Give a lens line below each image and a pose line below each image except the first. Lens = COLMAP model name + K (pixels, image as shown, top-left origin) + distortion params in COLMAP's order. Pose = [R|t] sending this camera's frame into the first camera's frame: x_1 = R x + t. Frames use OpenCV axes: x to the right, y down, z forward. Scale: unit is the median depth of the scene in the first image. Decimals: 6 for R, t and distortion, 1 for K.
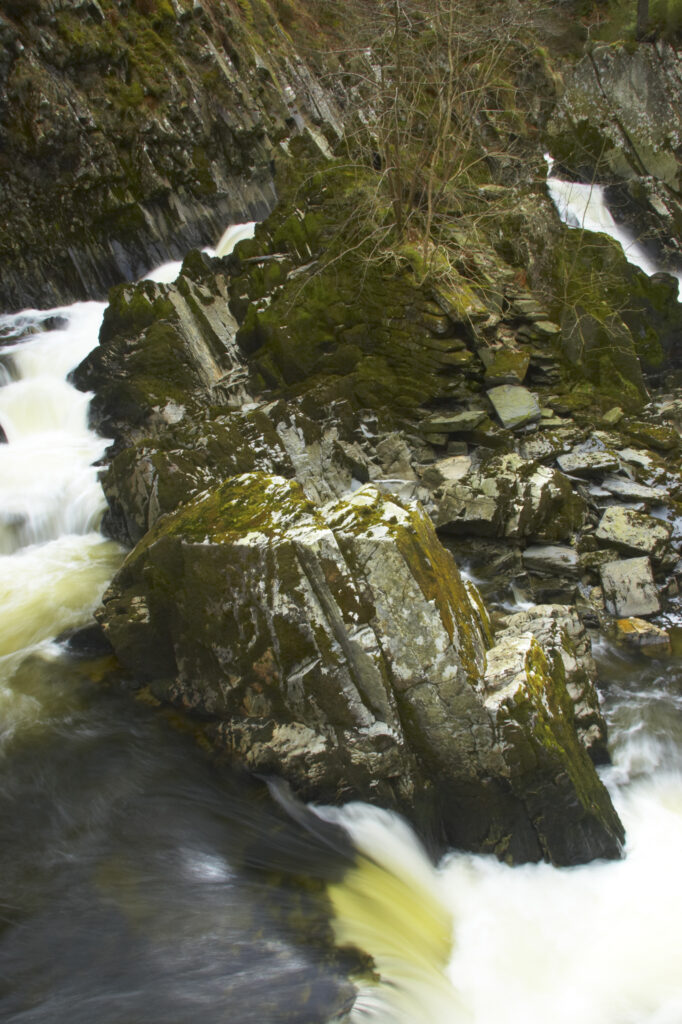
lens RADIAL K [[798.1, 0, 351.6], [0, 798.1, 517.4], [0, 0, 1]] dist [-0.175485, 0.150049]
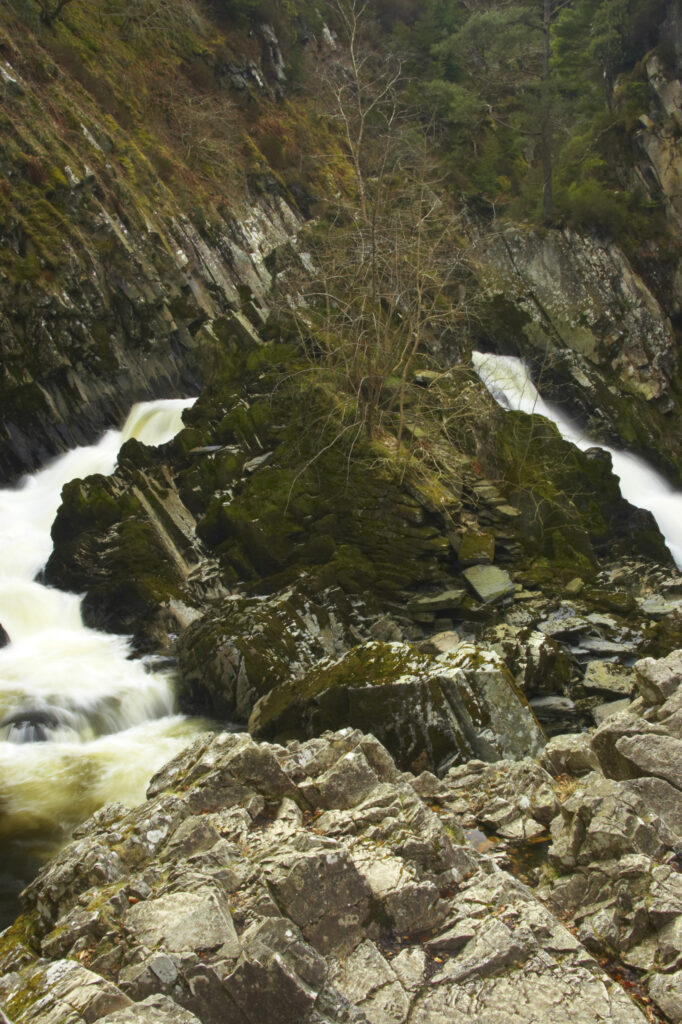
lens RADIAL K [[1125.6, 0, 360.9], [0, 1125.6, 519.8], [0, 0, 1]] dist [0.003218, 0.000000]
pose [[0.978985, -0.044361, 0.199051, -0.227759], [0.083128, 0.978089, -0.190868, 0.048334], [-0.186222, 0.203404, 0.961222, -0.414528]]
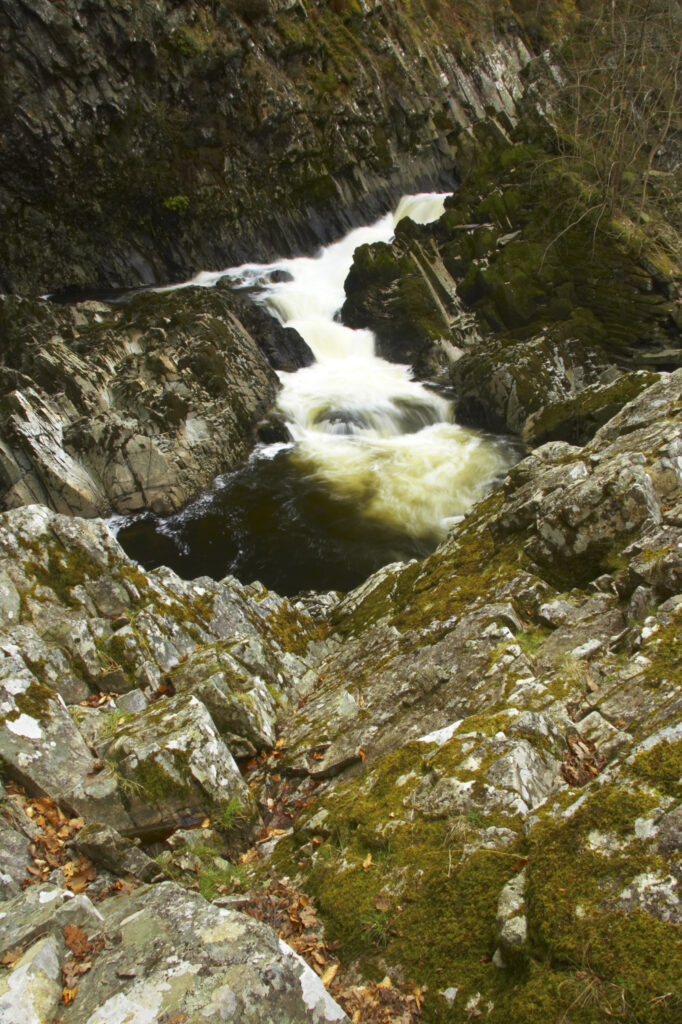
lens RADIAL K [[798.1, 0, 359.1], [0, 798.1, 516.3], [0, 0, 1]] dist [-0.175485, 0.150049]
pose [[0.999974, 0.006605, -0.002964, -0.297420], [-0.006463, 0.998944, 0.045488, 0.074147], [0.003261, -0.045467, 0.998961, -0.260857]]
